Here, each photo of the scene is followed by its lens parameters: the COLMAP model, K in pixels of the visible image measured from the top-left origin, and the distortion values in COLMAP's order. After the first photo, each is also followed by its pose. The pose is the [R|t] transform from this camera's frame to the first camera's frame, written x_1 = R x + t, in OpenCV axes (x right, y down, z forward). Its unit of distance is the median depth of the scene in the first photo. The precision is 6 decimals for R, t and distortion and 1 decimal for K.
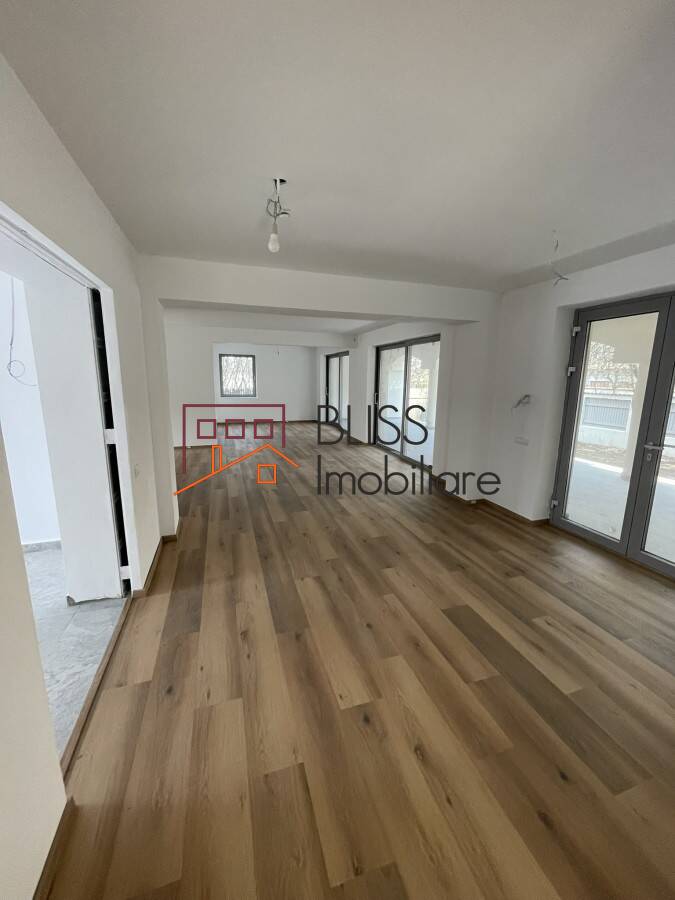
lens RADIAL K [[364.0, 0, 344.6], [0, 364.0, 449.3], [0, 0, 1]] dist [-0.000810, 0.000321]
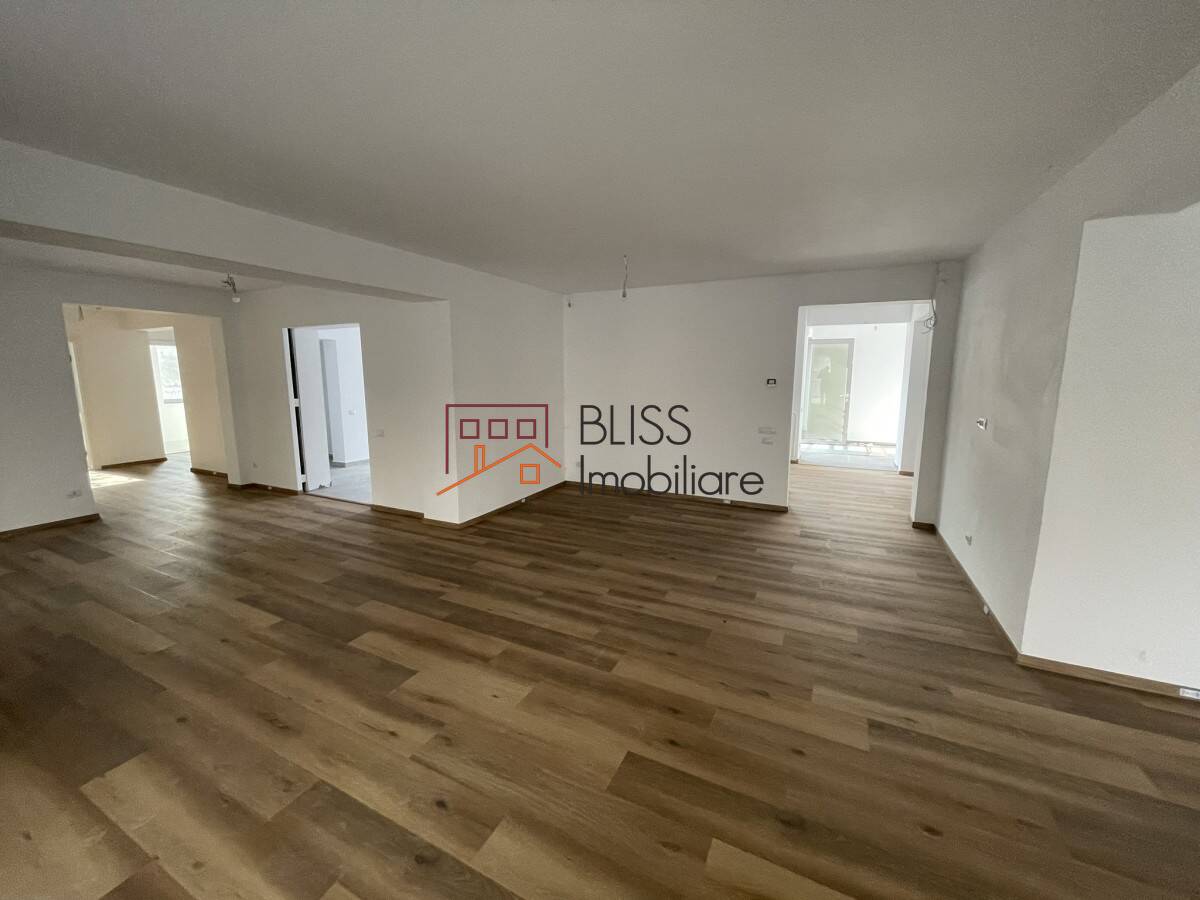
lens RADIAL K [[485.3, 0, 594.3], [0, 485.3, 443.1], [0, 0, 1]] dist [-0.000810, 0.000321]
pose [[-0.714650, 0.090769, -0.693568, 0.165421], [-0.143856, 0.951276, 0.272724, -0.485276], [0.684530, 0.294676, -0.666772, 2.453984]]
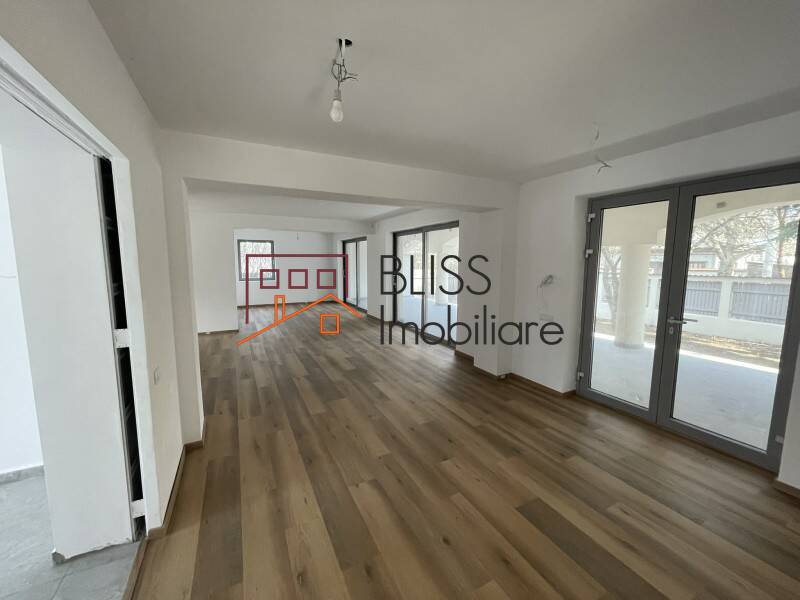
lens RADIAL K [[323.5, 0, 400.3], [0, 323.5, 299.6], [0, 0, 1]] dist [-0.000810, 0.000321]
pose [[0.988654, -0.028579, 0.147468, -0.103222], [0.039376, 0.996712, -0.070822, -0.033217], [-0.144959, 0.075825, 0.986528, 0.148882]]
